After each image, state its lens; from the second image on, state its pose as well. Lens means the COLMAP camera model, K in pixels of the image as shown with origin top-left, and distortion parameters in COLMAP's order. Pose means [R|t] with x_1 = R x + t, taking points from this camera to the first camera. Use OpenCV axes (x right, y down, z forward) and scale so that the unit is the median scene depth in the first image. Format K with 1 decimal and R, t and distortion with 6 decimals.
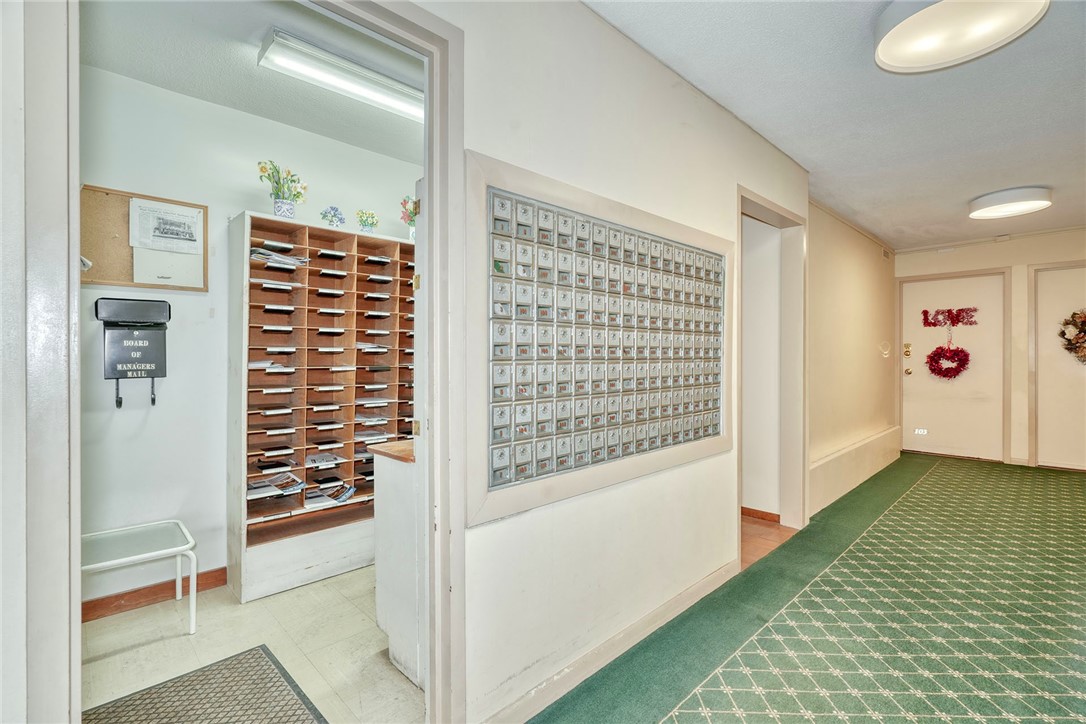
lens RADIAL K [[494.8, 0, 545.0], [0, 494.8, 360.0], [0, 0, 1]] dist [-0.003211, 0.000450]
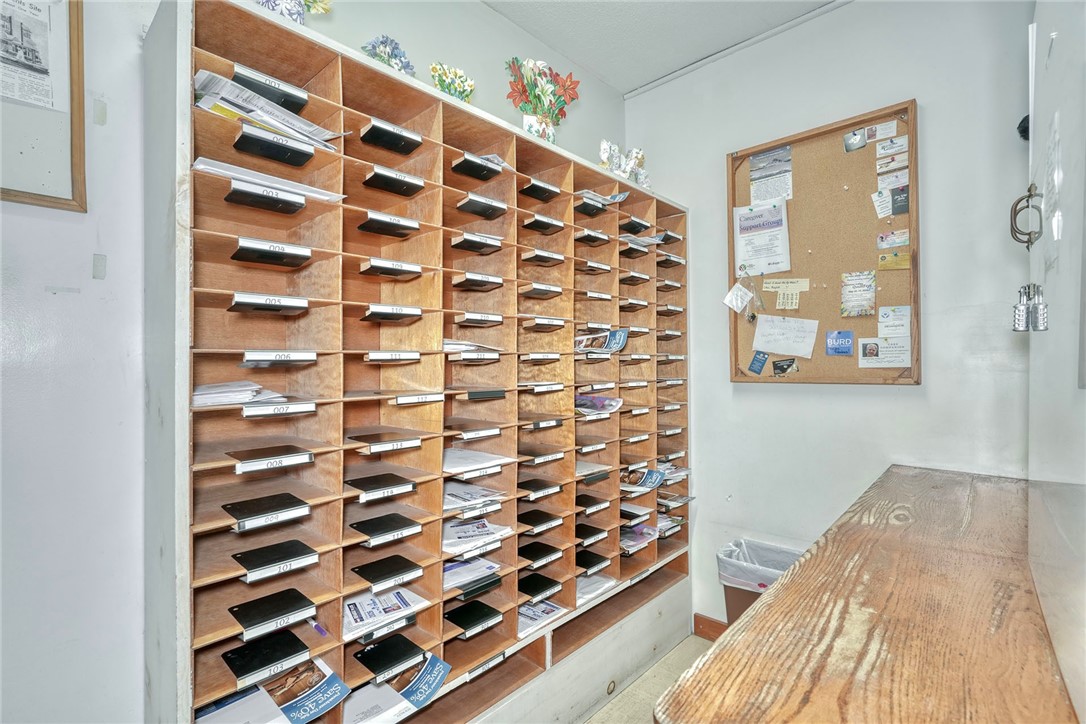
lens RADIAL K [[494.8, 0, 541.2], [0, 494.8, 362.4], [0, 0, 1]] dist [-0.003211, 0.000450]
pose [[0.998485, -0.015366, 0.052844, -0.340386], [0.015573, 0.999873, -0.003510, -0.011339], [-0.052783, 0.004328, 0.998597, 0.584187]]
